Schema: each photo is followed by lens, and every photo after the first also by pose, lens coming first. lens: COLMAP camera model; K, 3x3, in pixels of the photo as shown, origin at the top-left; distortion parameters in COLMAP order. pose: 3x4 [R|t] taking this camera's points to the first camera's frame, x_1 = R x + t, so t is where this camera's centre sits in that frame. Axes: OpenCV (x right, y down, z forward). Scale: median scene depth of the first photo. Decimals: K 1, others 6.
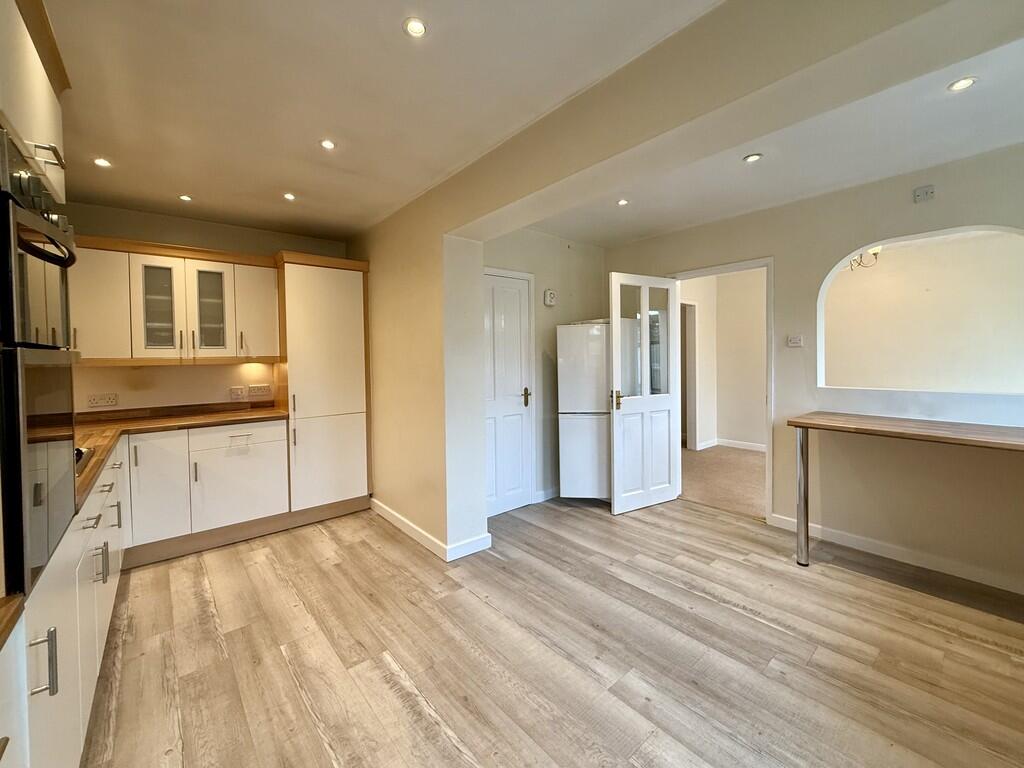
lens RADIAL K [[415.6, 0, 513.3], [0, 415.6, 363.5], [0, 0, 1]] dist [-0.003253, -0.000076]
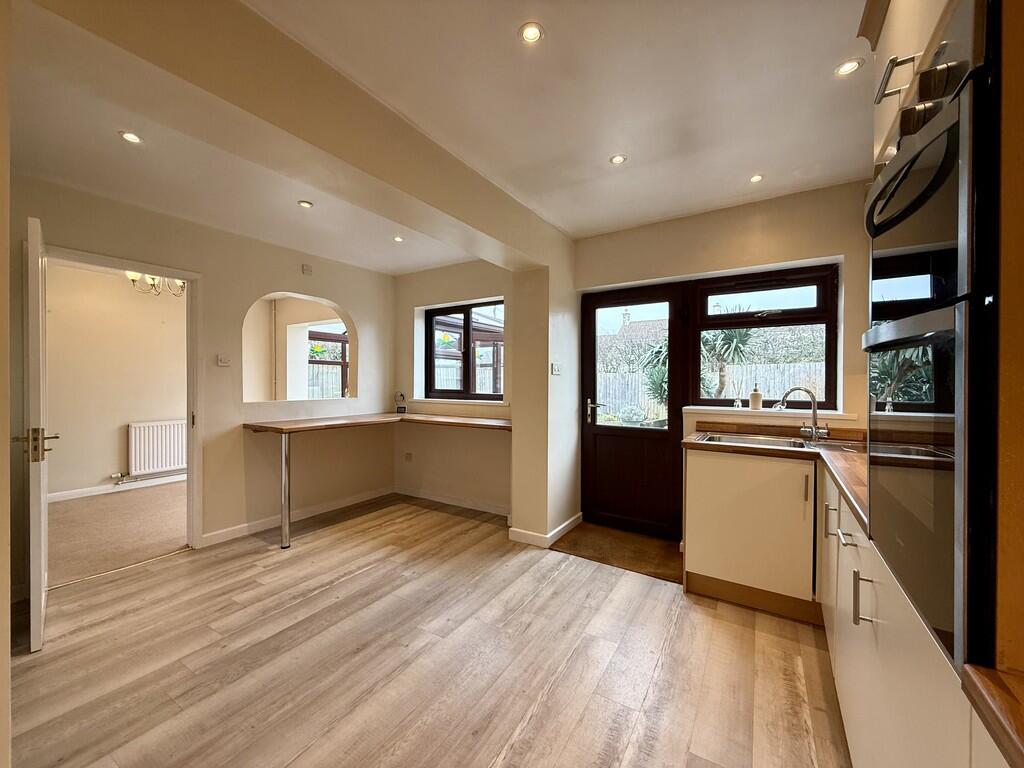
lens RADIAL K [[415.6, 0, 505.4], [0, 415.6, 382.4], [0, 0, 1]] dist [-0.003253, -0.000076]
pose [[-0.303935, 0.010217, 0.952638, -0.747719], [0.018574, 0.999816, -0.004797, 0.032890], [-0.952512, 0.016236, -0.304069, 0.888944]]
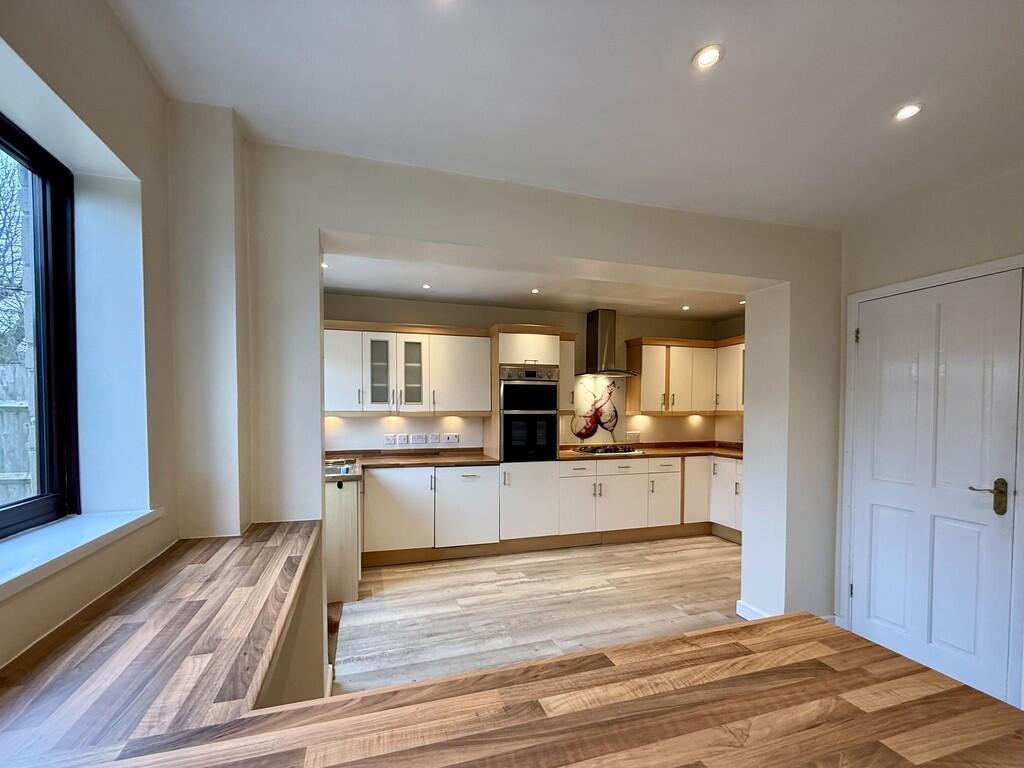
lens RADIAL K [[443.2, 0, 497.6], [0, 443.2, 423.8], [0, 0, 1]] dist [-0.000515, 0.000701]
pose [[-0.374148, 0.045961, -0.926229, 1.312529], [-0.010116, 0.998509, 0.053634, -0.057137], [0.927314, 0.029437, -0.373126, 1.045371]]
